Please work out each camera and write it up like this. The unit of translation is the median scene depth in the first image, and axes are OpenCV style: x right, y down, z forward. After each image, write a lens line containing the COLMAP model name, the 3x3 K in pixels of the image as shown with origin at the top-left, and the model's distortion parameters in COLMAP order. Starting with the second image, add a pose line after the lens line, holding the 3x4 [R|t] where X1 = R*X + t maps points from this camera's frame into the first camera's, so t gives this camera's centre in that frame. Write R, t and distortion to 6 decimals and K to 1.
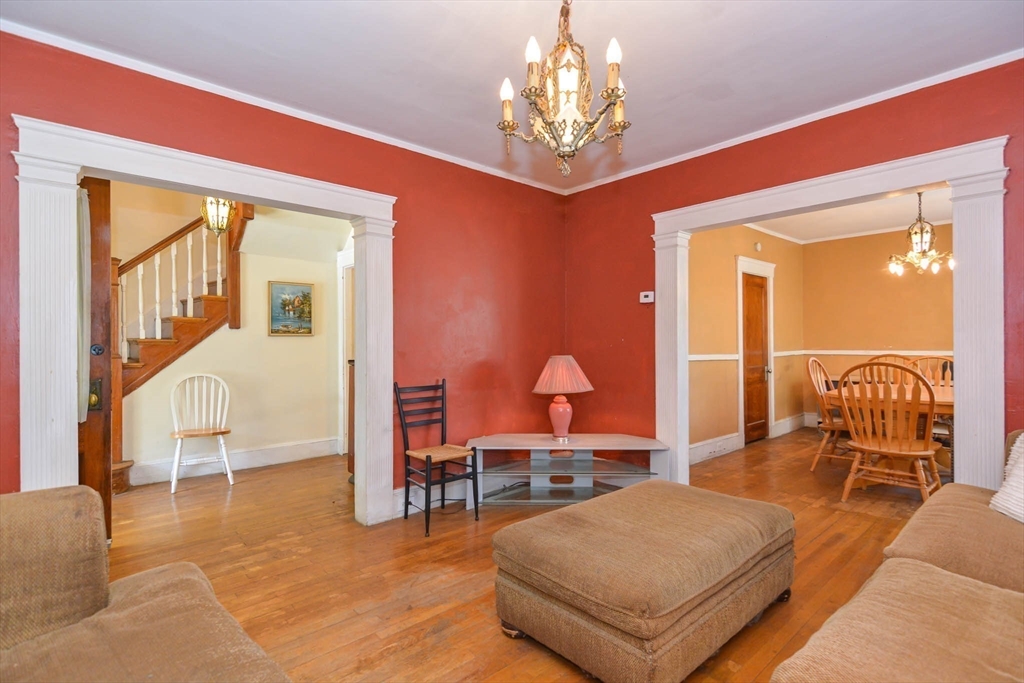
lens RADIAL K [[492.9, 0, 512.6], [0, 492.9, 343.6], [0, 0, 1]] dist [0.011783, -0.010834]
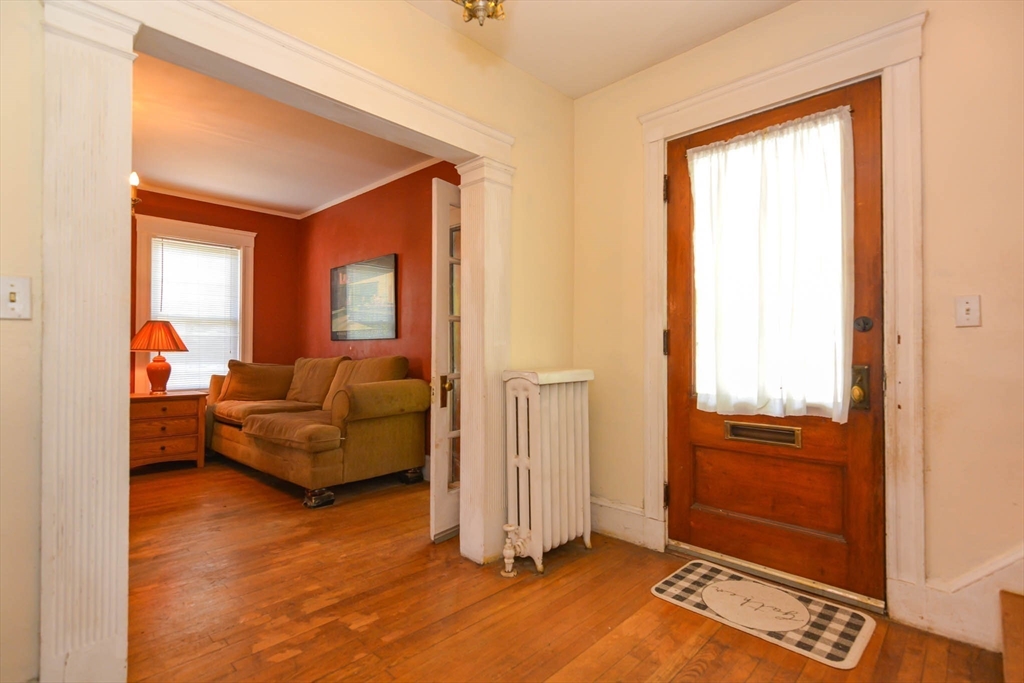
lens RADIAL K [[492.9, 0, 512.6], [0, 492.9, 343.6], [0, 0, 1]] dist [0.011783, -0.010834]
pose [[-0.997128, 0.003600, -0.075651, -0.774032], [0.004663, 0.999893, -0.013880, 0.054327], [0.075593, -0.014193, -0.997038, 1.813638]]
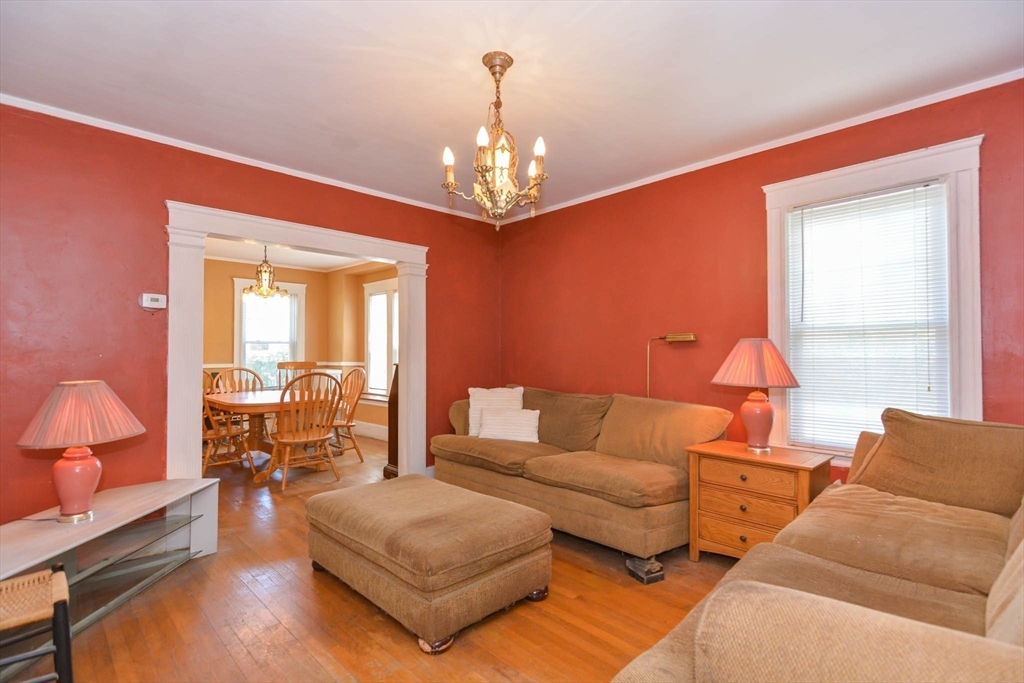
lens RADIAL K [[492.9, 0, 512.6], [0, 492.9, 343.6], [0, 0, 1]] dist [0.011783, -0.010834]
pose [[-0.047354, 0.024301, 0.998583, -0.769871], [-0.000497, 0.999703, -0.024352, -0.011172], [-0.998878, -0.001649, -0.047328, 0.668017]]
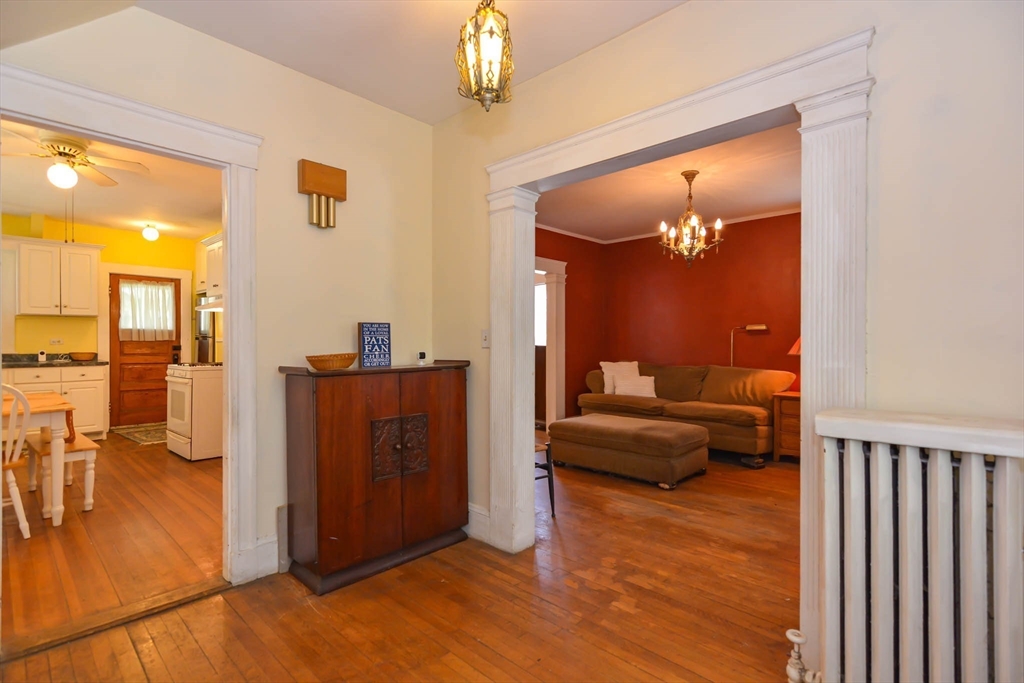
lens RADIAL K [[487.7, 0, 512.0], [0, 487.7, 341.5], [0, 0, 1]] dist [0.000324, -0.000559]
pose [[-0.080580, 0.006402, 0.996728, -1.396353], [-0.003579, 0.999971, -0.006713, 0.015993], [-0.996742, -0.004108, -0.080555, 1.330338]]
